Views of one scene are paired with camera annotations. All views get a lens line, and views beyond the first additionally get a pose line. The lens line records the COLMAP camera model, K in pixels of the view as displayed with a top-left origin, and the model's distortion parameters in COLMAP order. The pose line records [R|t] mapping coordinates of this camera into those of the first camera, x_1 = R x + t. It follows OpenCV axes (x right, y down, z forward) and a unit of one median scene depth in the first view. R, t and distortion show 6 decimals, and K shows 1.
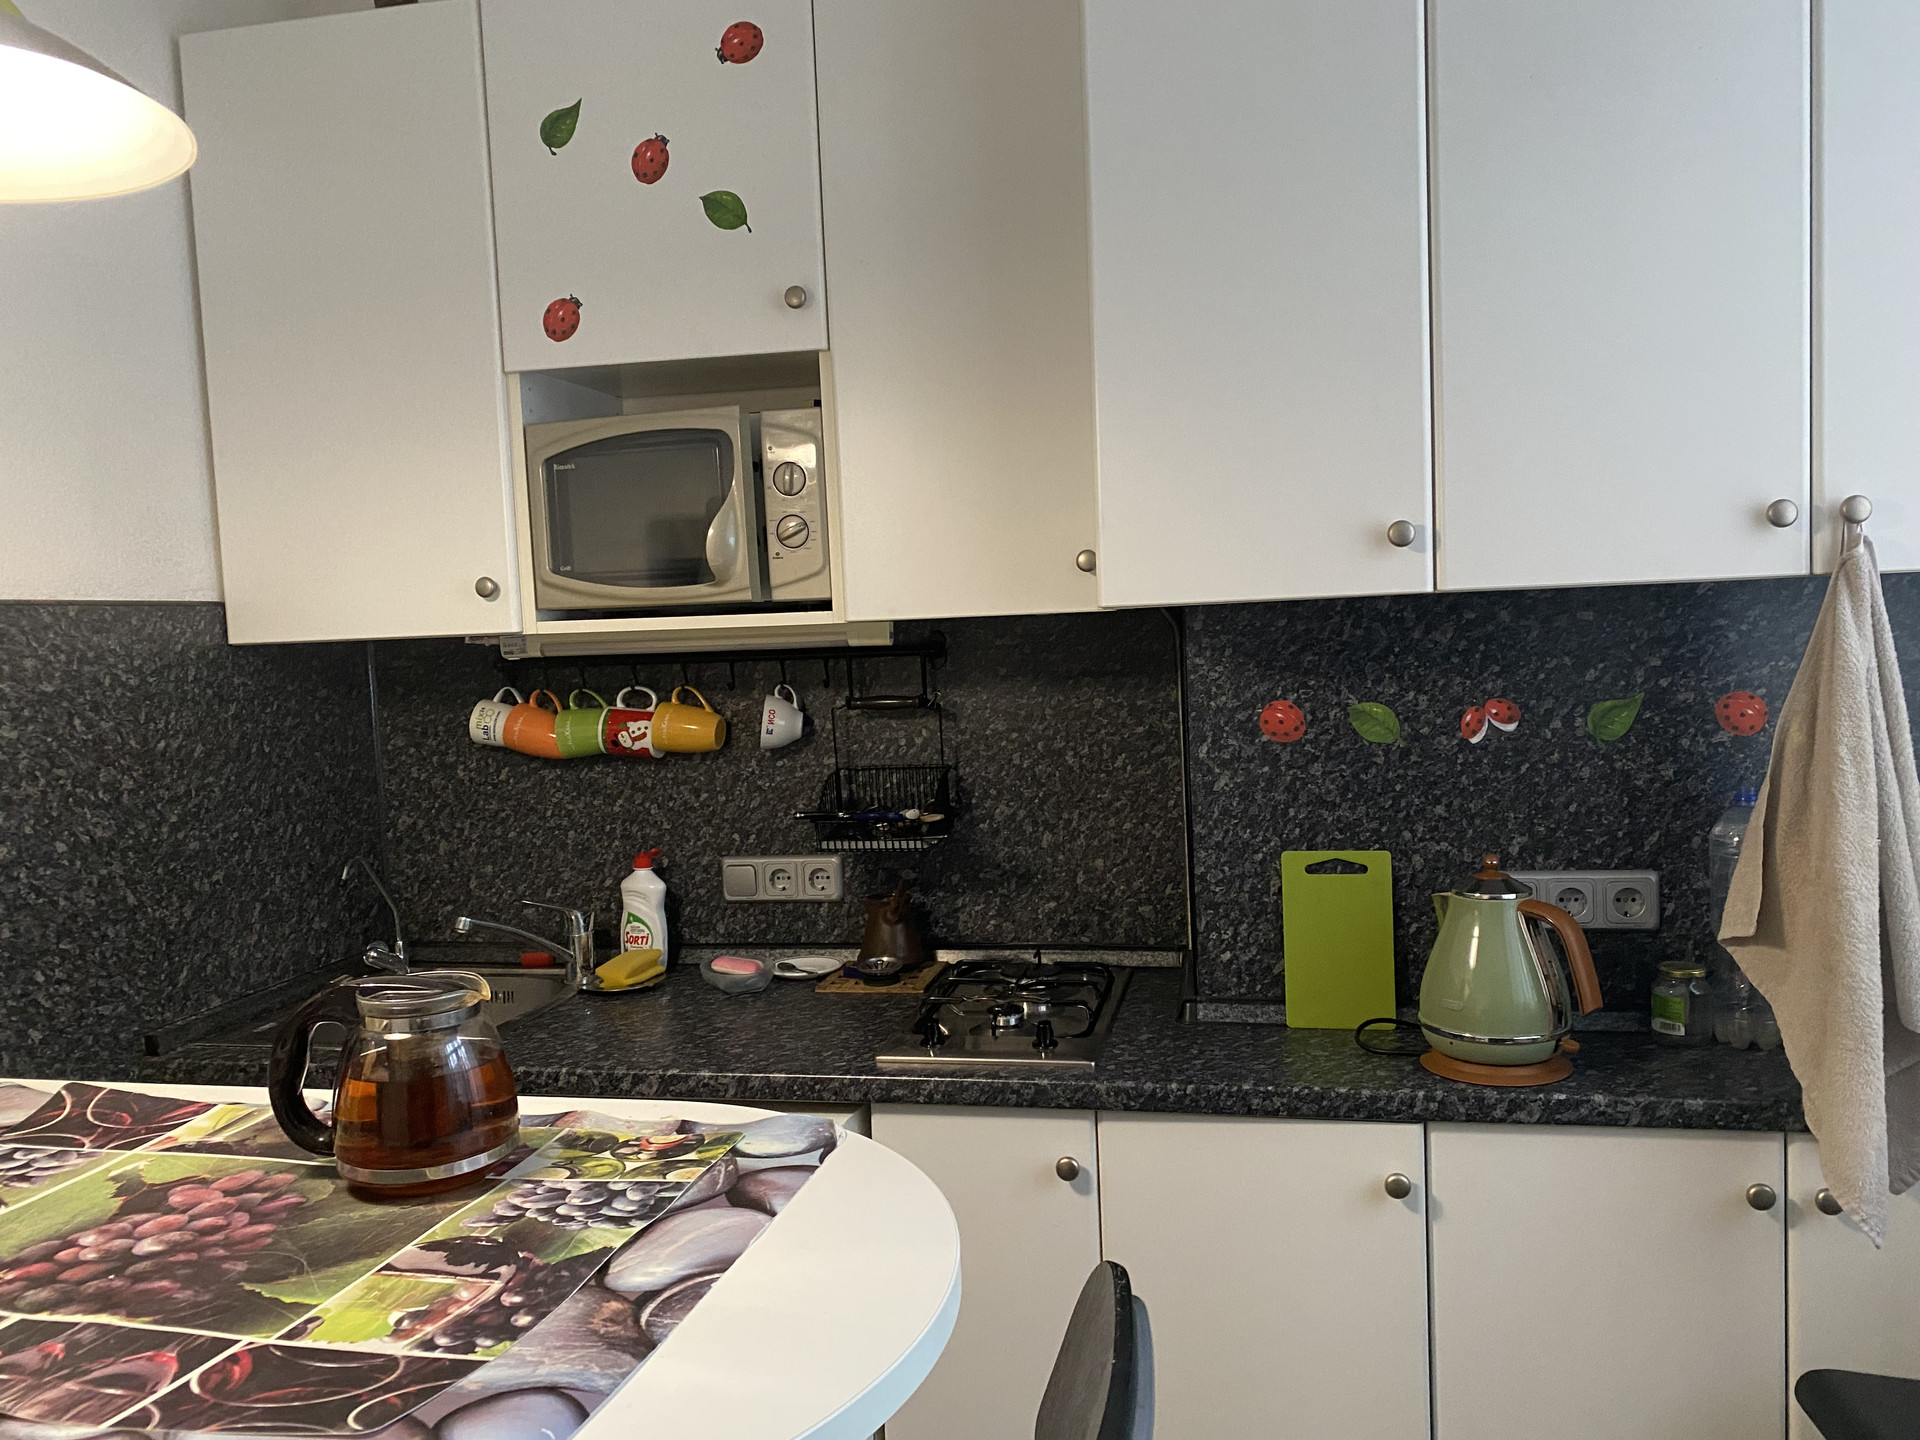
lens RADIAL K [[1454.4, 0, 987.4], [0, 1454.4, 723.4], [0, 0, 1]] dist [0.022952, -0.030786]
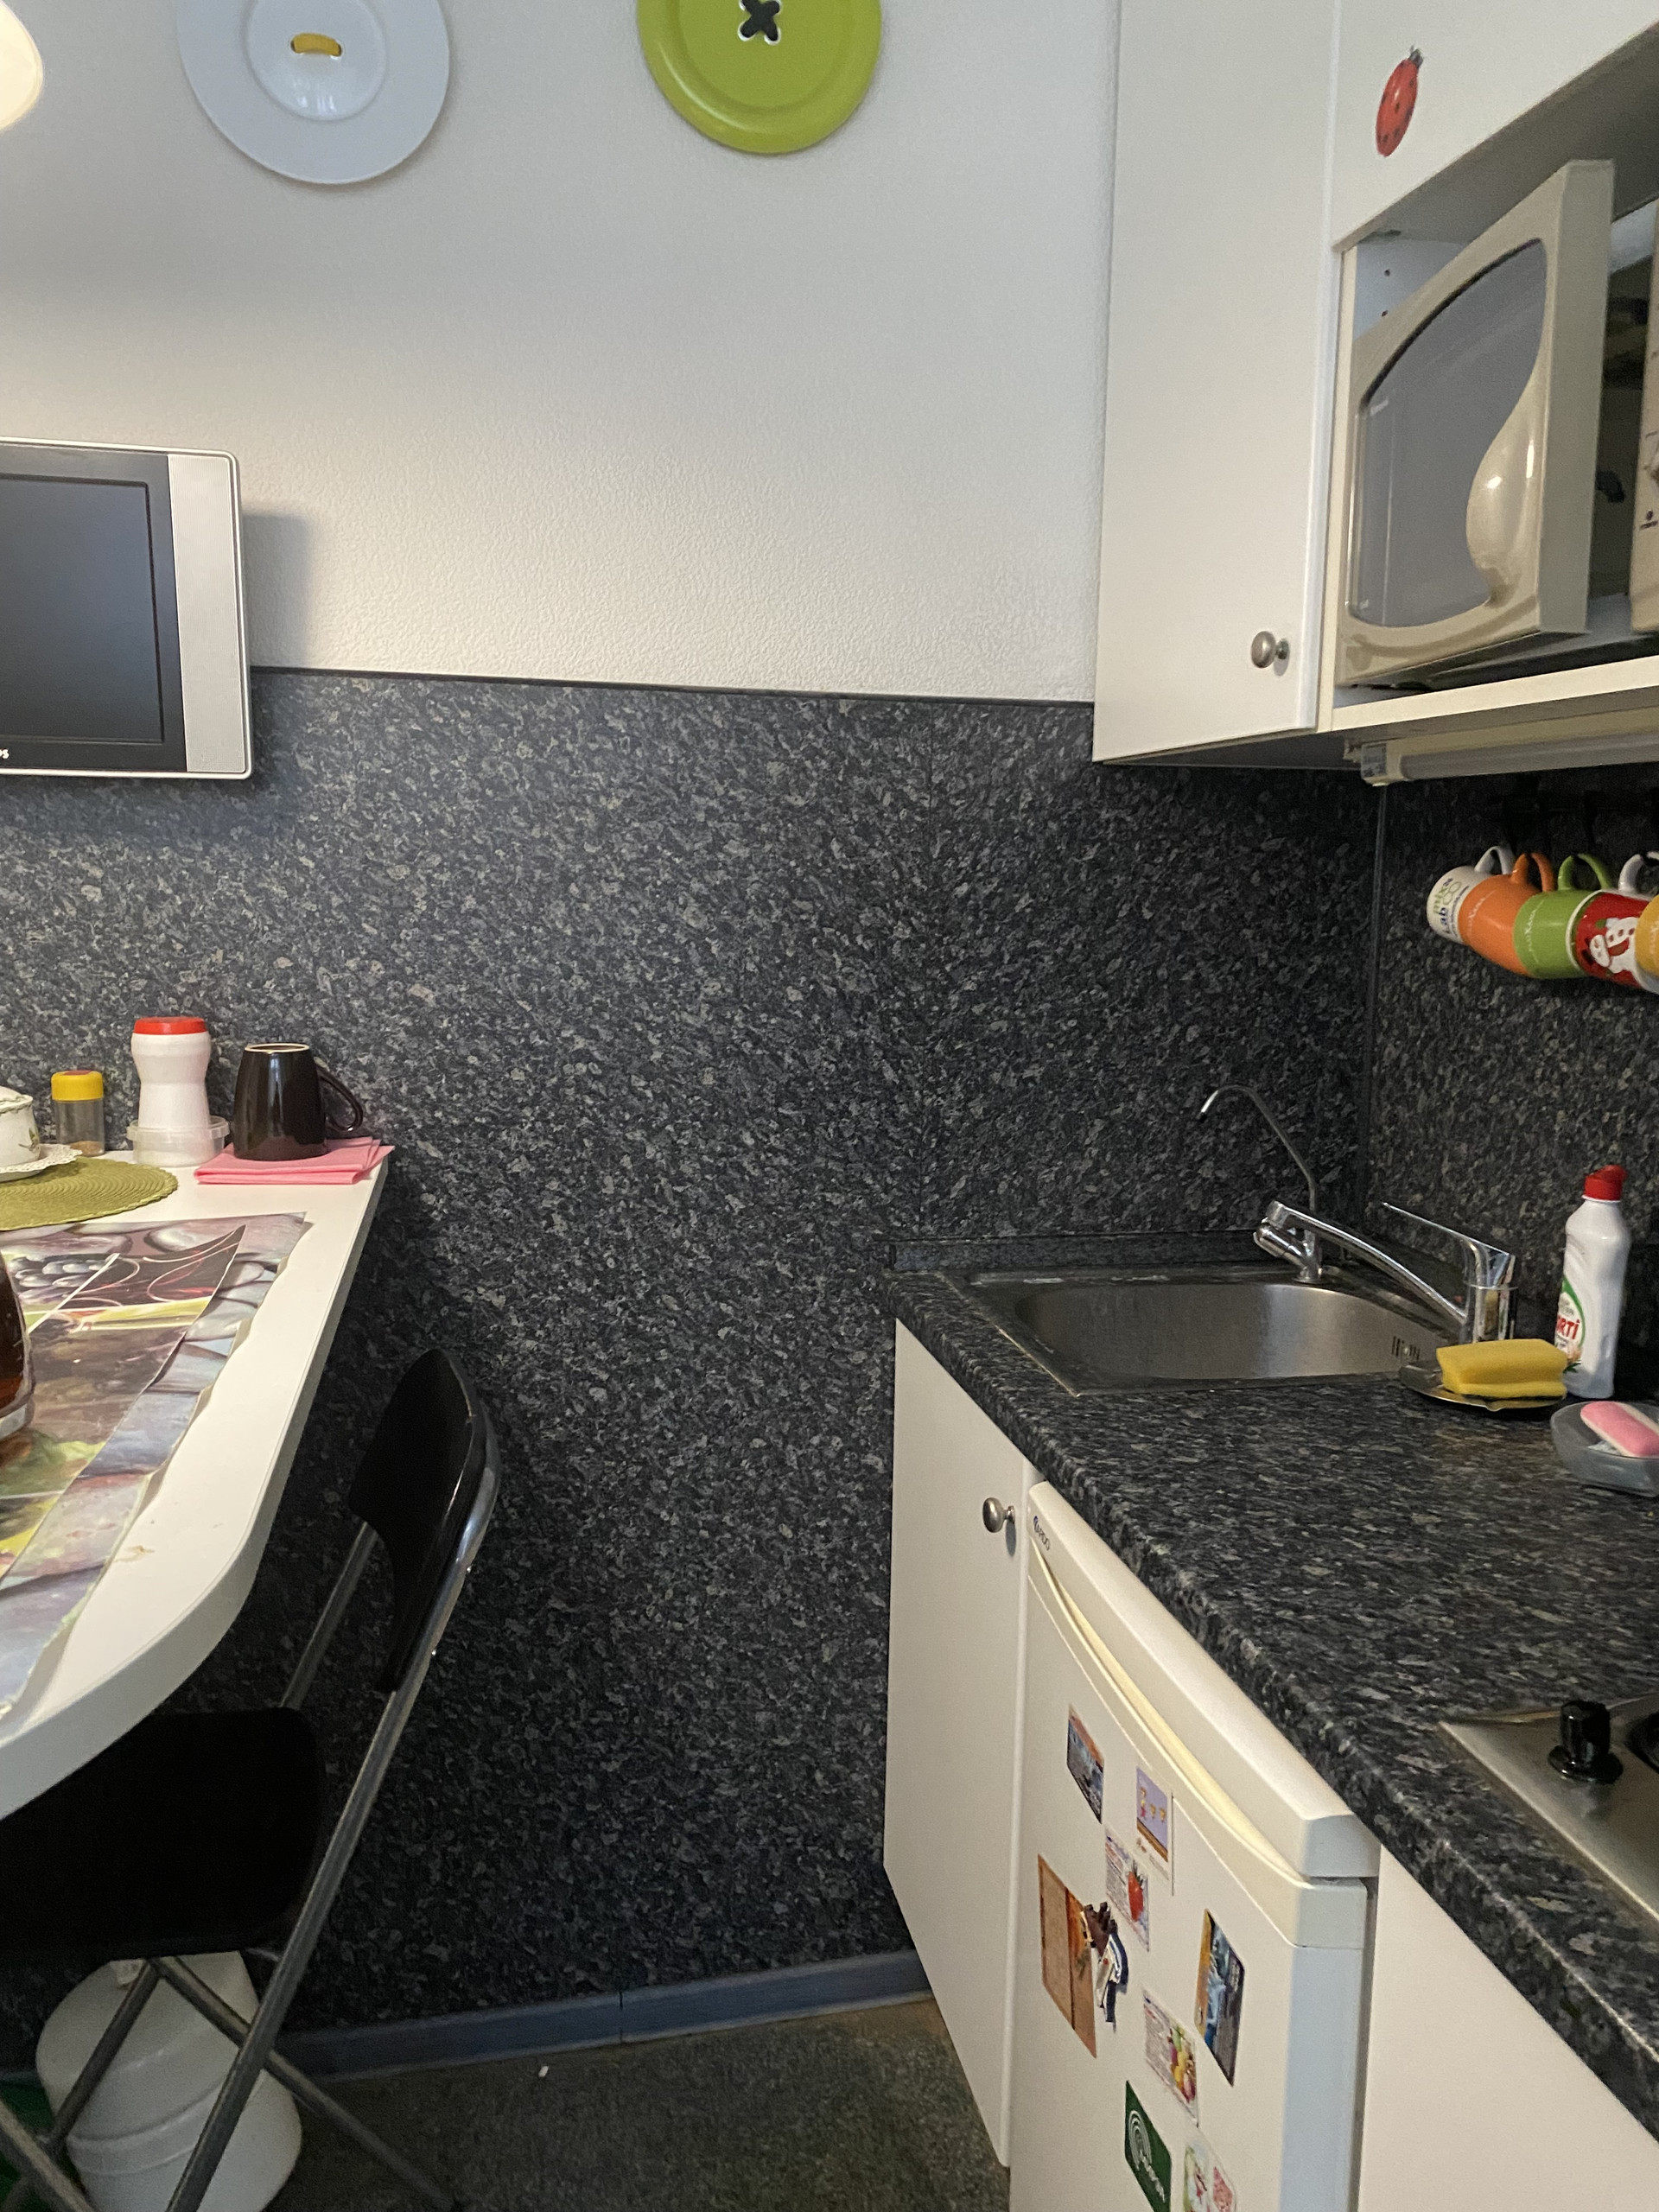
lens RADIAL K [[1674.5, 0, 869.5], [0, 1674.5, 1110.3], [0, 0, 1]] dist [0.202445, -0.551630]
pose [[0.404429, 0.177369, -0.897205, 0.257719], [-0.097171, 0.983794, 0.150686, 0.000548], [0.909393, 0.026241, 0.415110, 0.631397]]
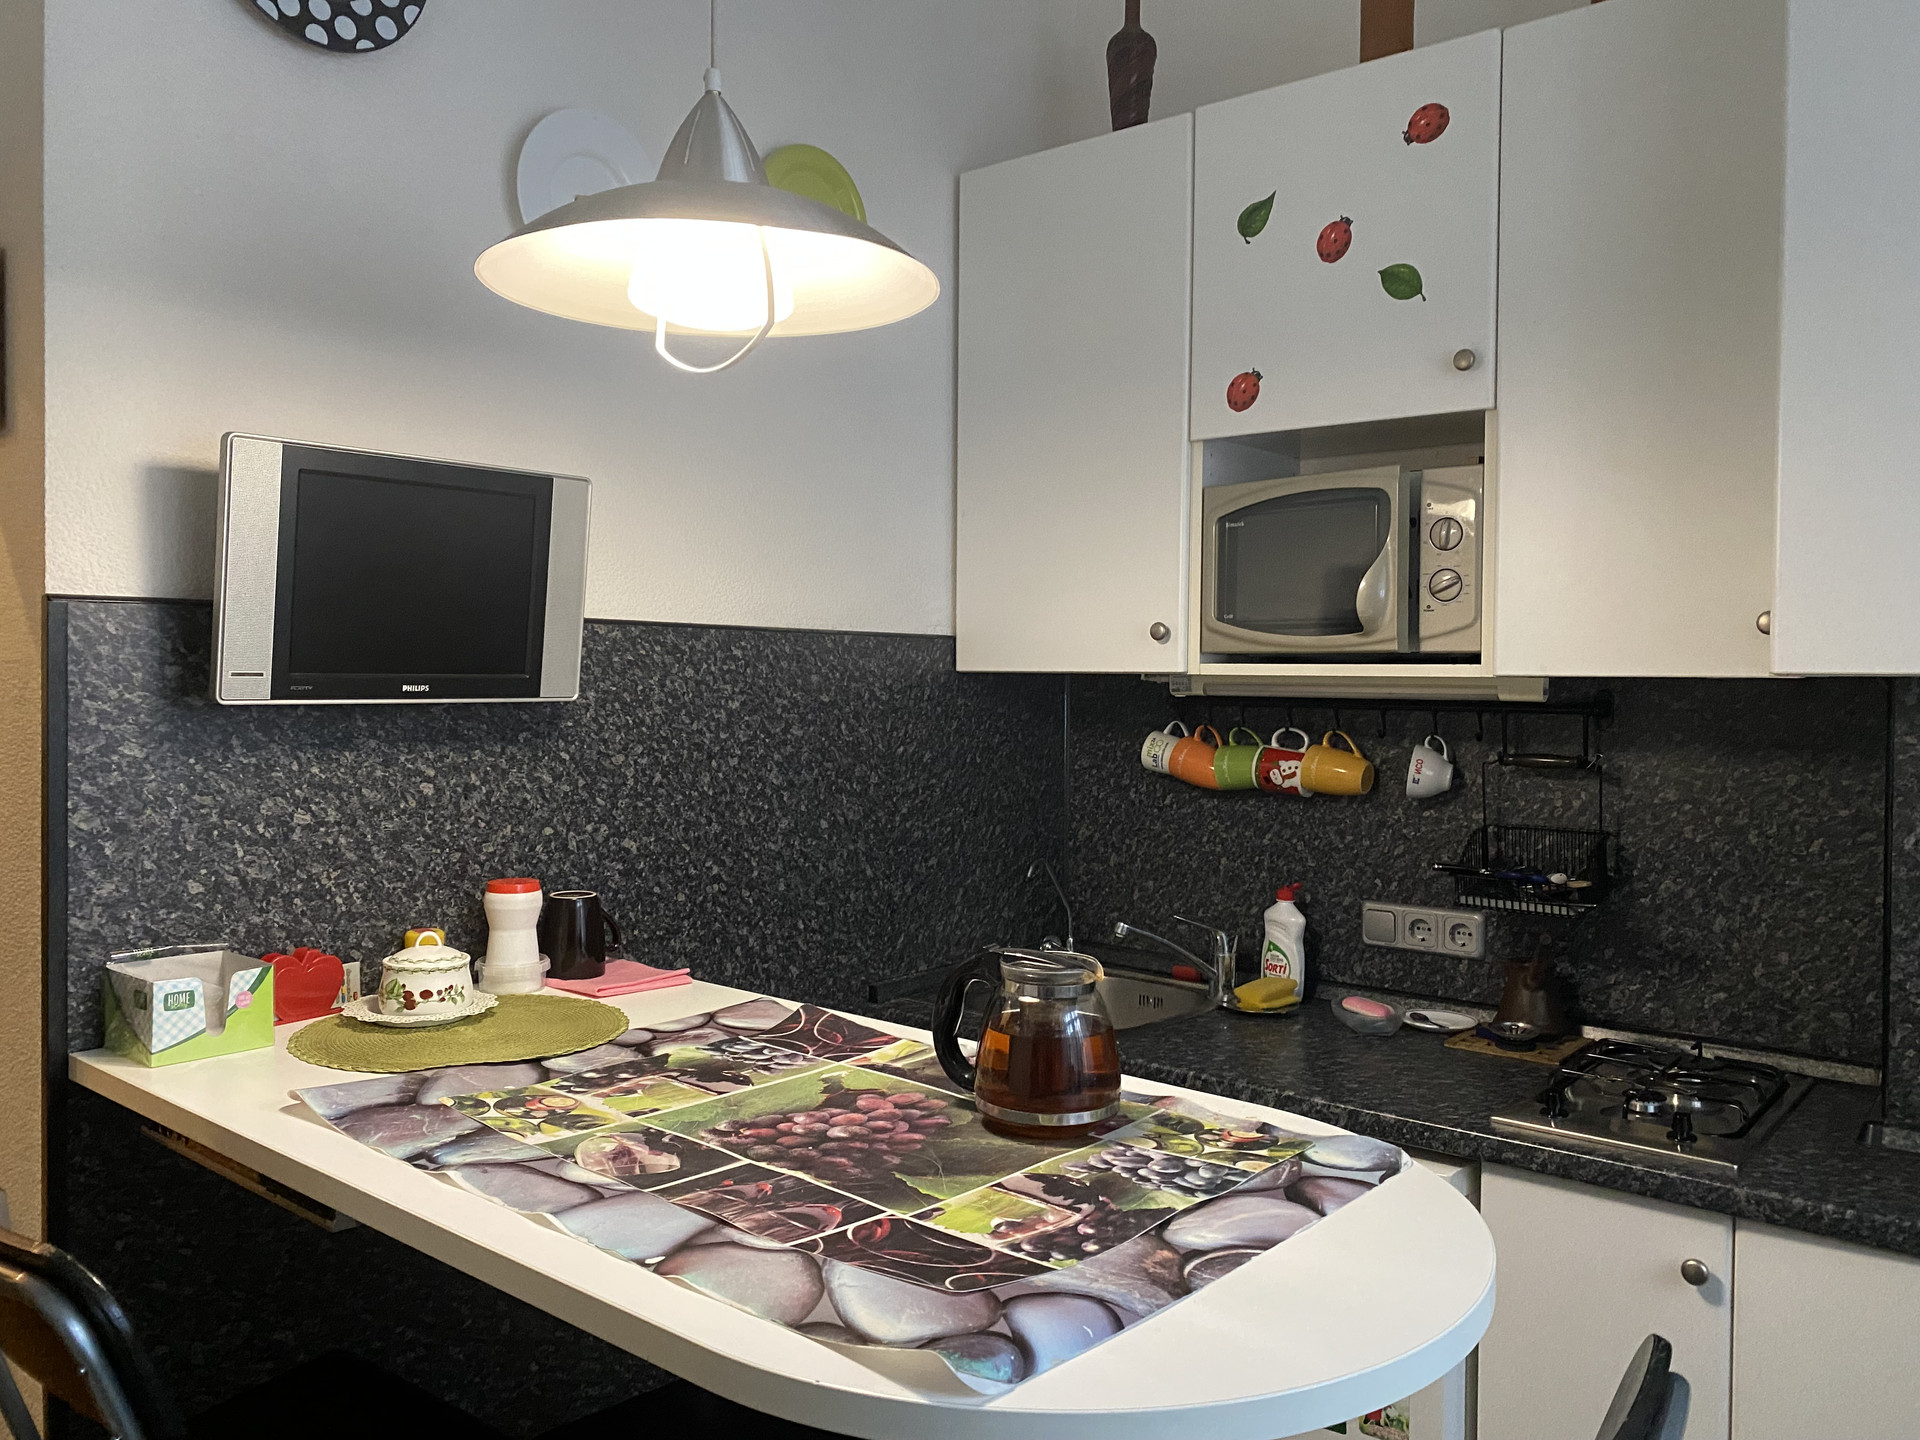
lens RADIAL K [[1437.2, 0, 966.8], [0, 1437.2, 678.5], [0, 0, 1]] dist [0.087882, -0.122636]
pose [[0.882381, 0.049085, -0.467968, 0.052431], [-0.077831, 0.996070, -0.042276, 0.001913], [0.464054, 0.073726, 0.882733, -0.053370]]
